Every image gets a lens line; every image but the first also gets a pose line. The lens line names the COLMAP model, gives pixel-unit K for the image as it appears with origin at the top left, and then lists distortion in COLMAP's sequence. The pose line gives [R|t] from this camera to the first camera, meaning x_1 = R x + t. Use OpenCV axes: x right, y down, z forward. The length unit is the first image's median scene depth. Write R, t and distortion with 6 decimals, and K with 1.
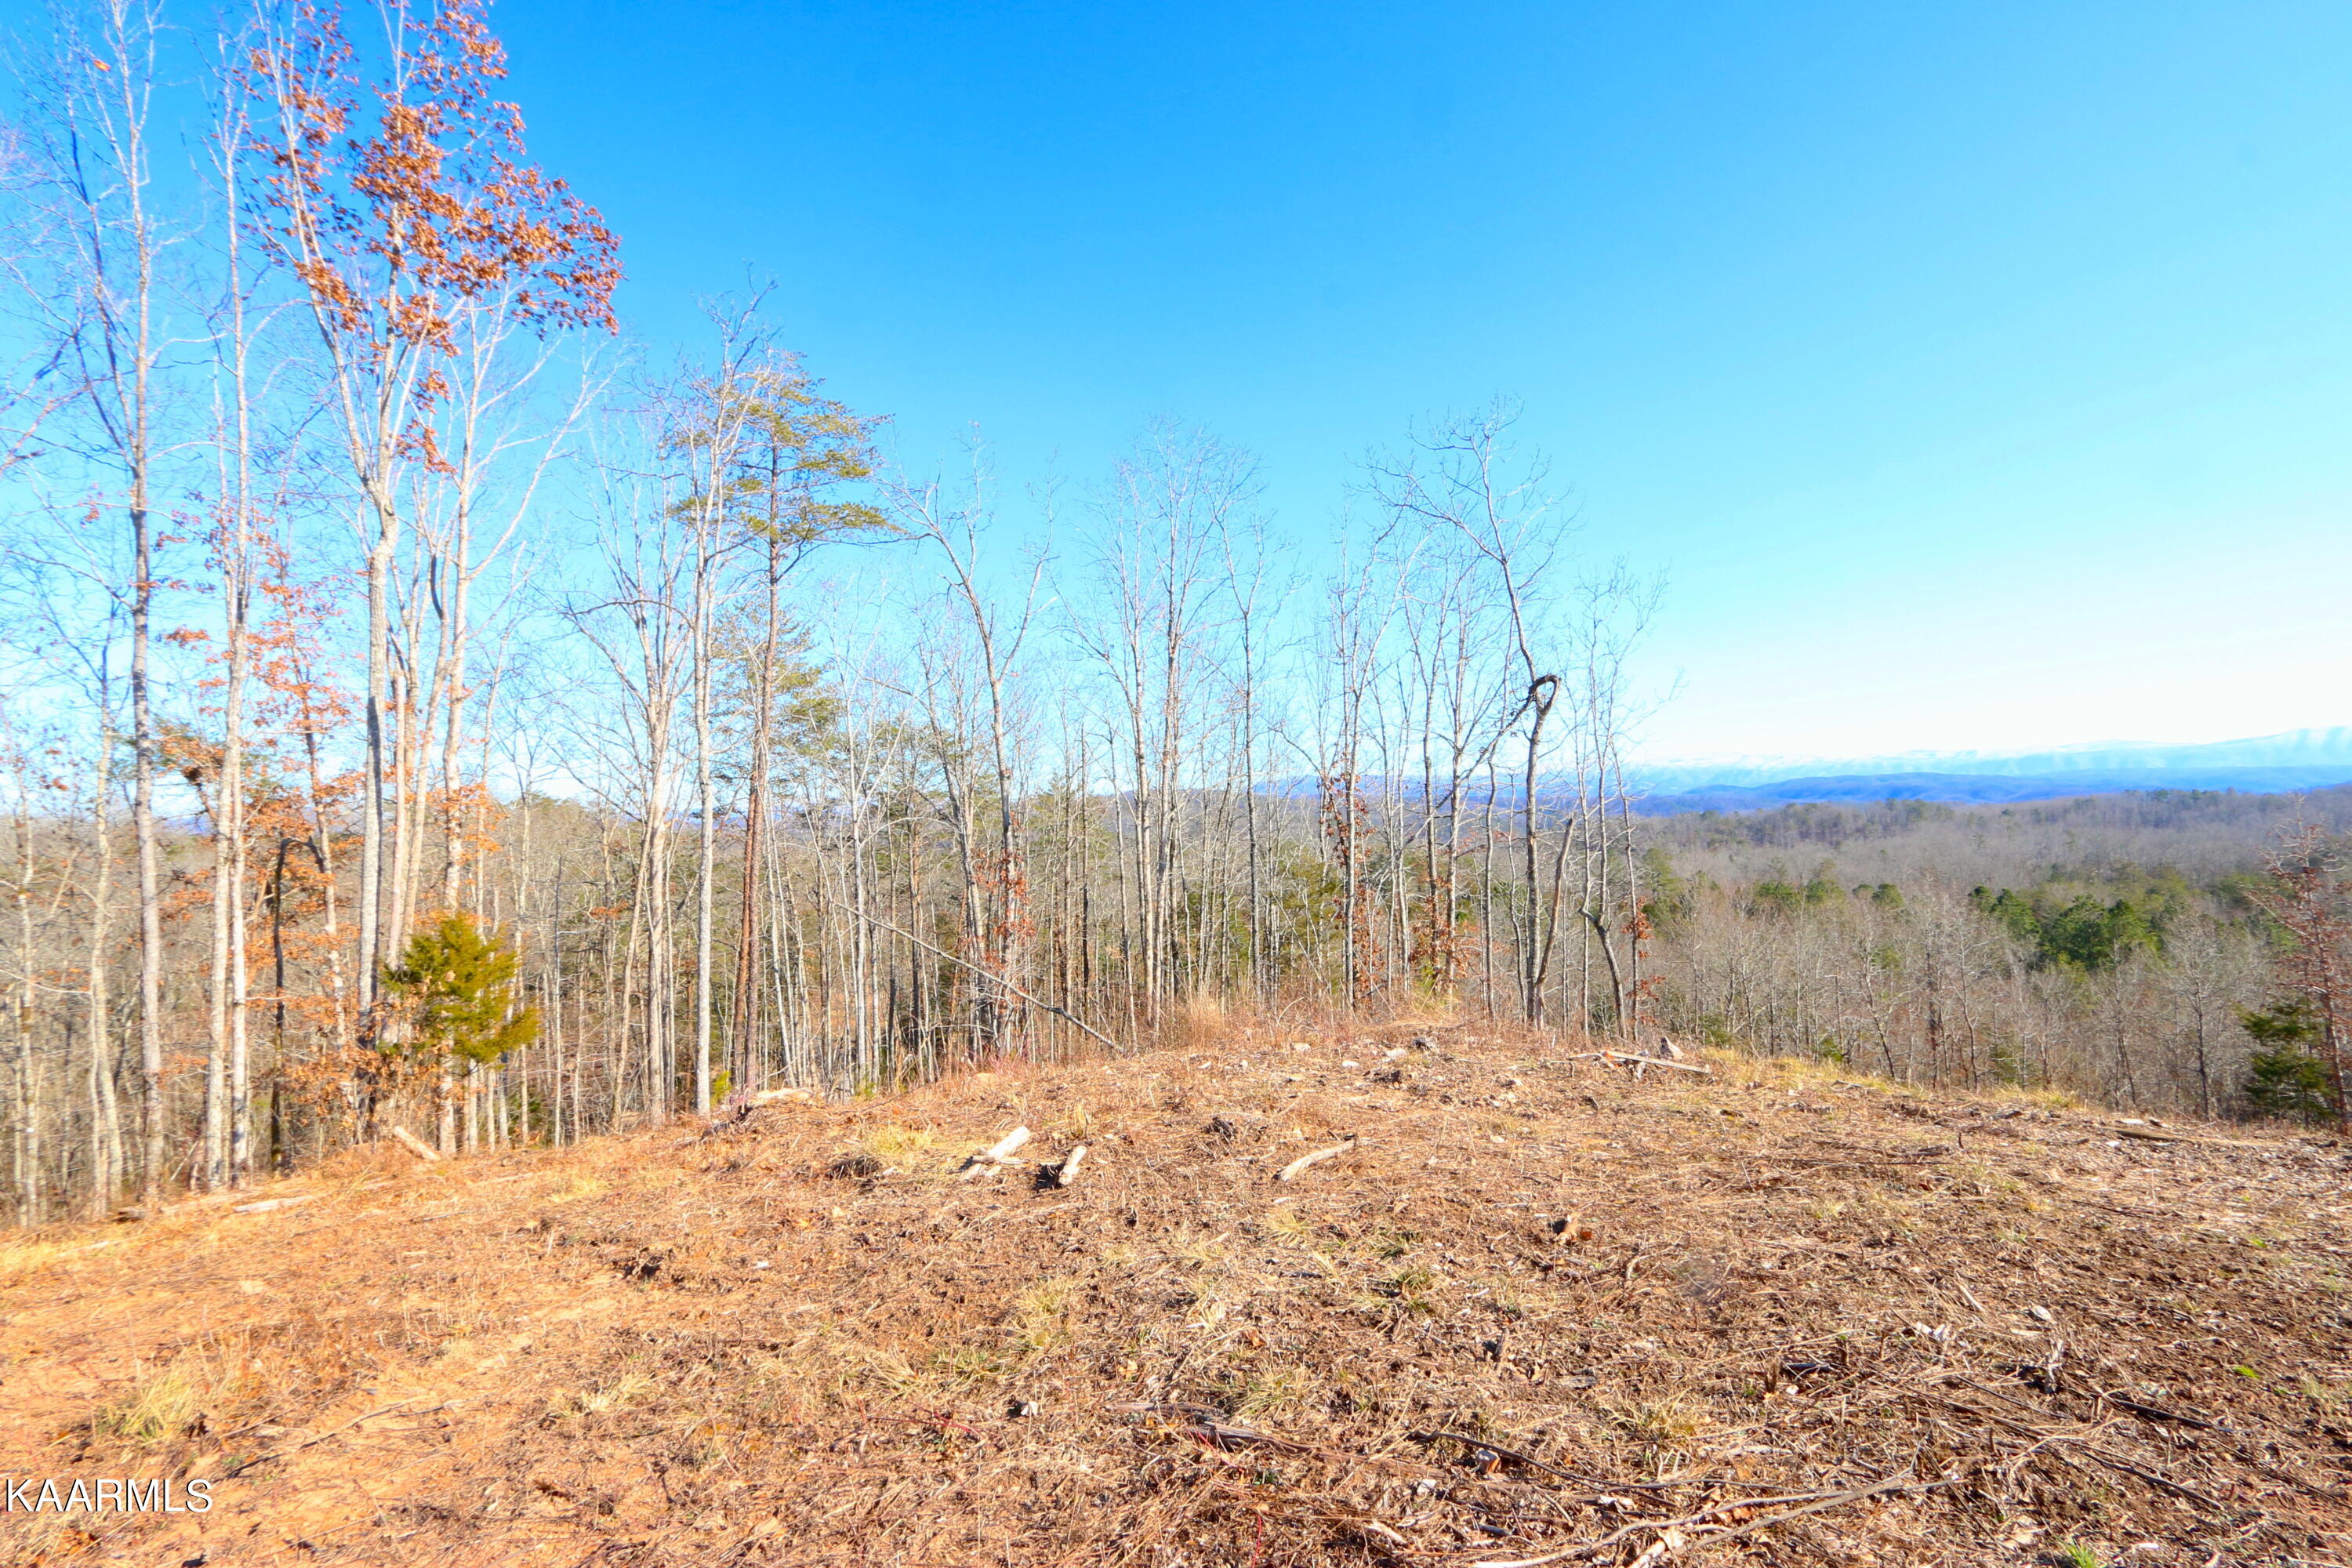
lens RADIAL K [[1098.1, 0, 1157.0], [0, 1098.1, 792.2], [0, 0, 1]] dist [-0.016624, 0.003261]
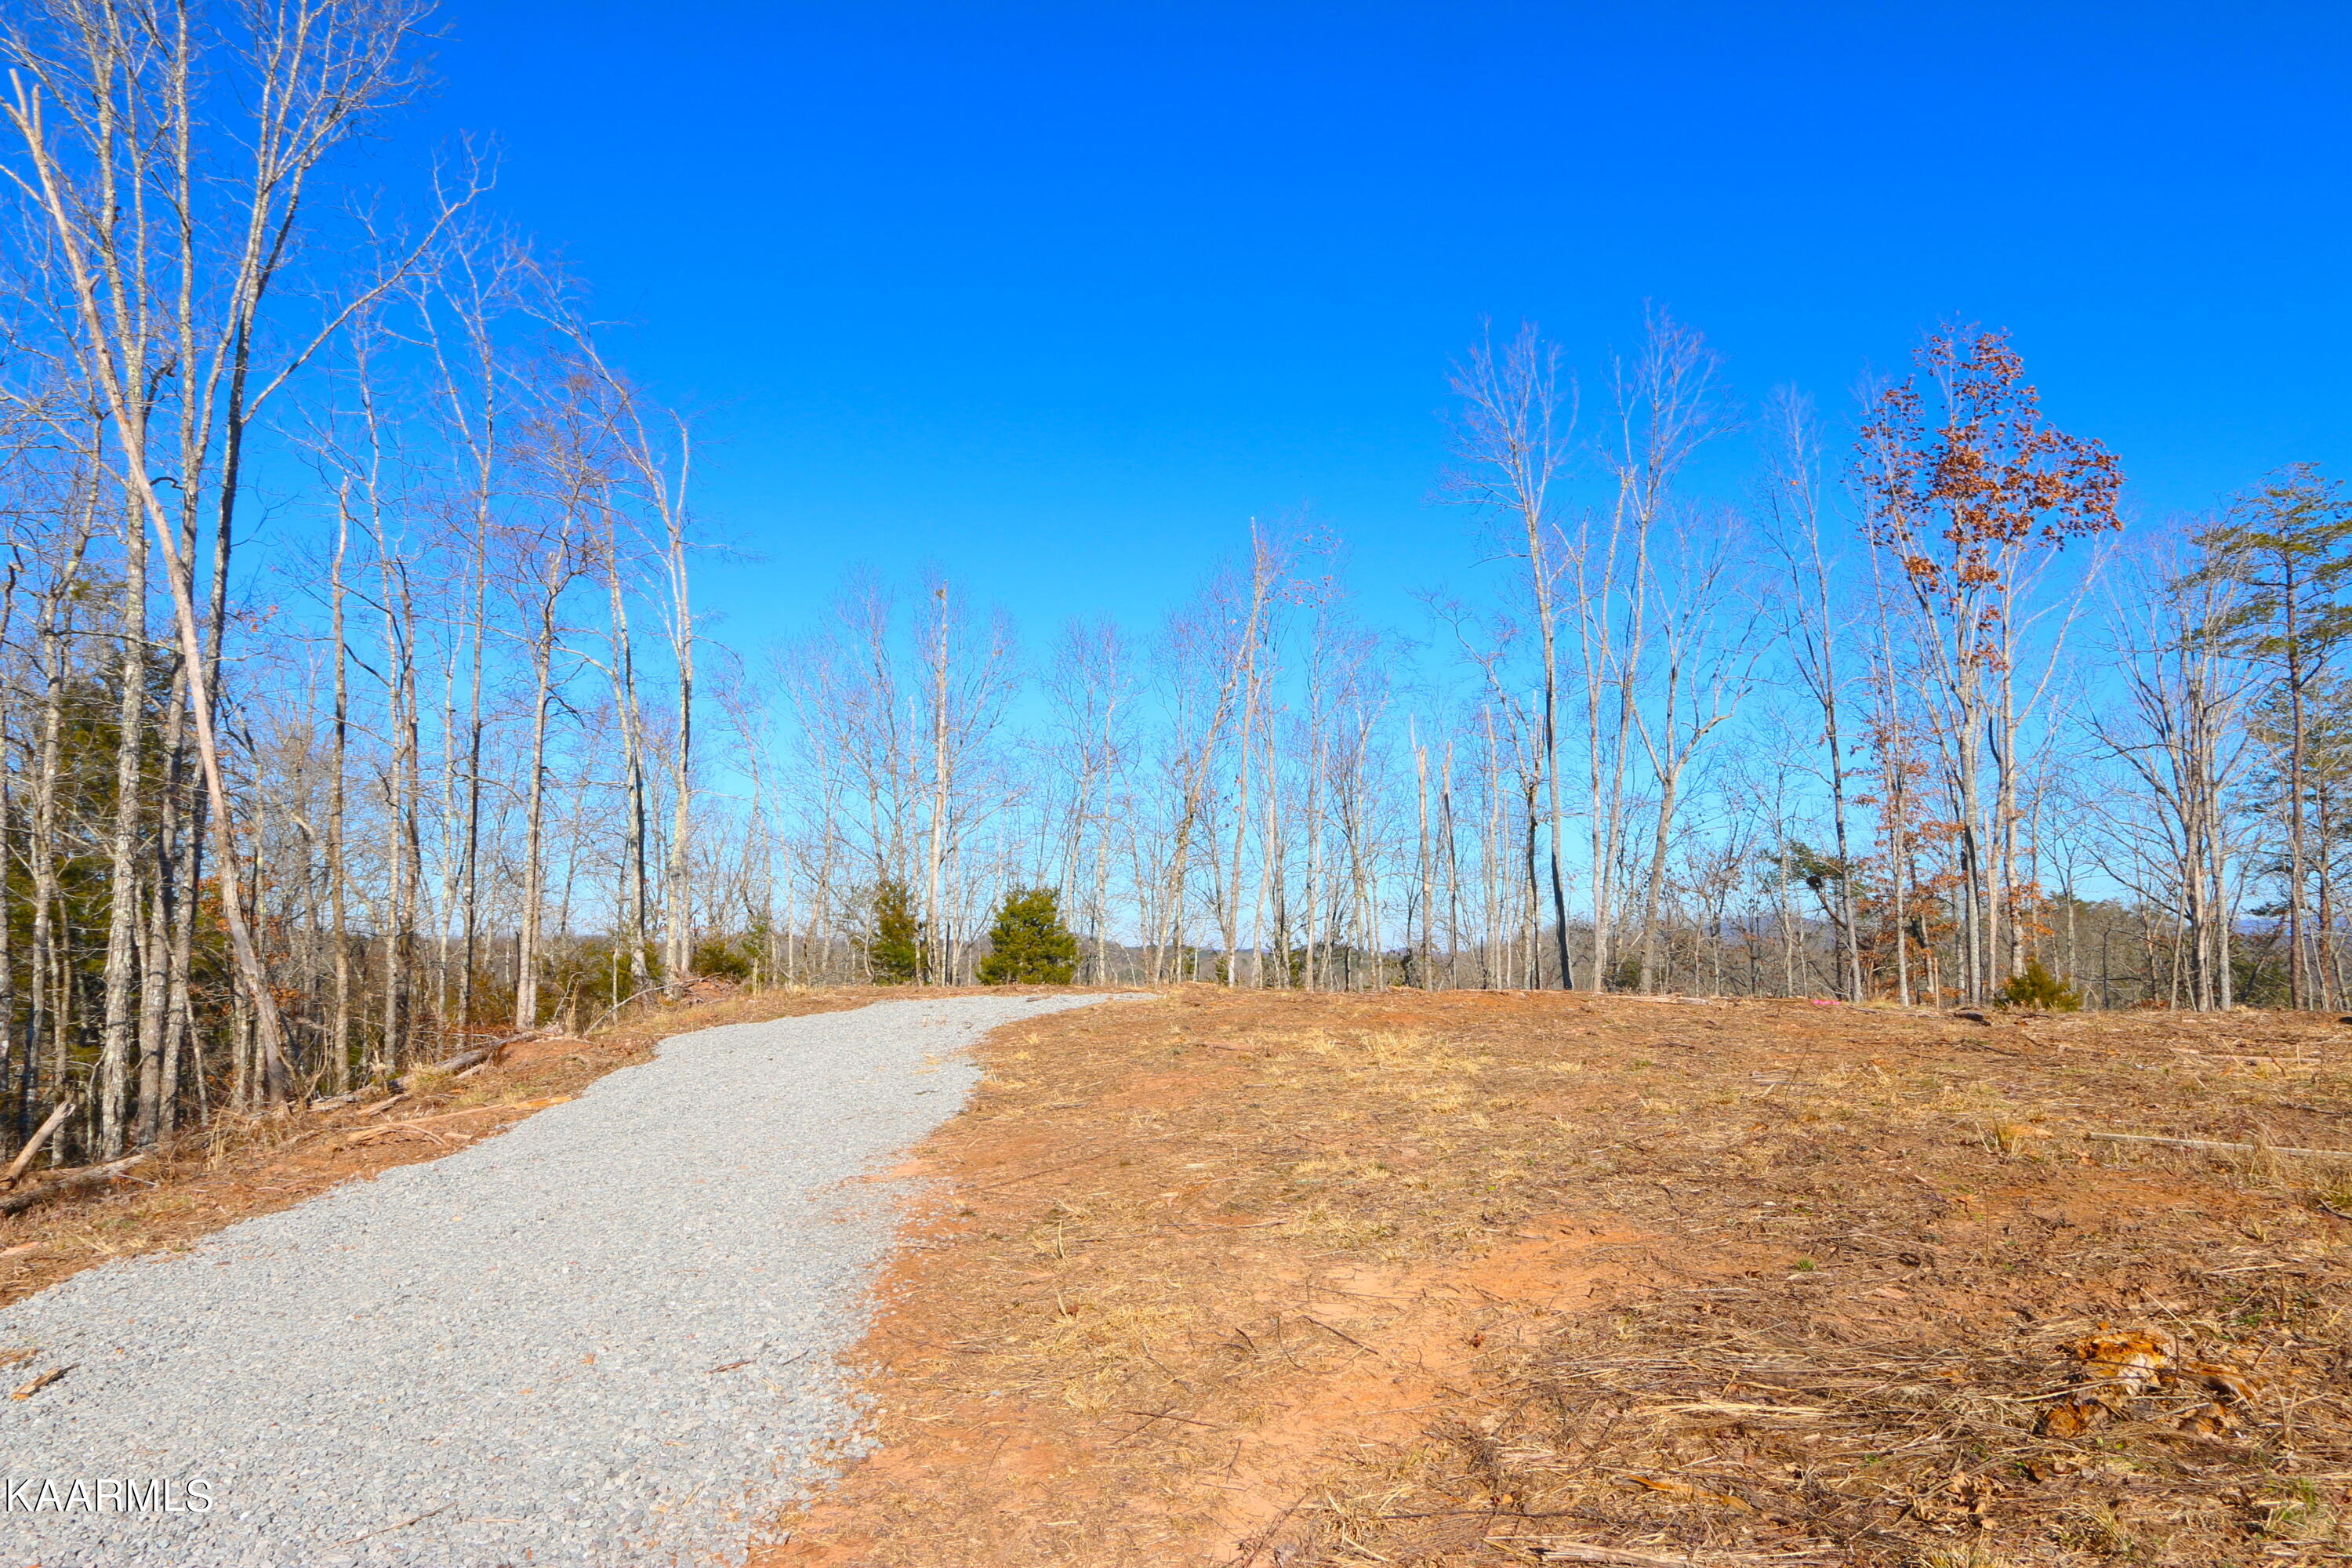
lens RADIAL K [[1384.5, 0, 1149.5], [0, 1384.5, 798.1], [0, 0, 1]] dist [-0.003026, -0.001868]
pose [[0.455968, -0.081117, -0.886292, 0.135898], [0.017018, 0.996450, -0.082444, 0.003813], [0.889833, 0.022509, 0.455730, -0.256232]]
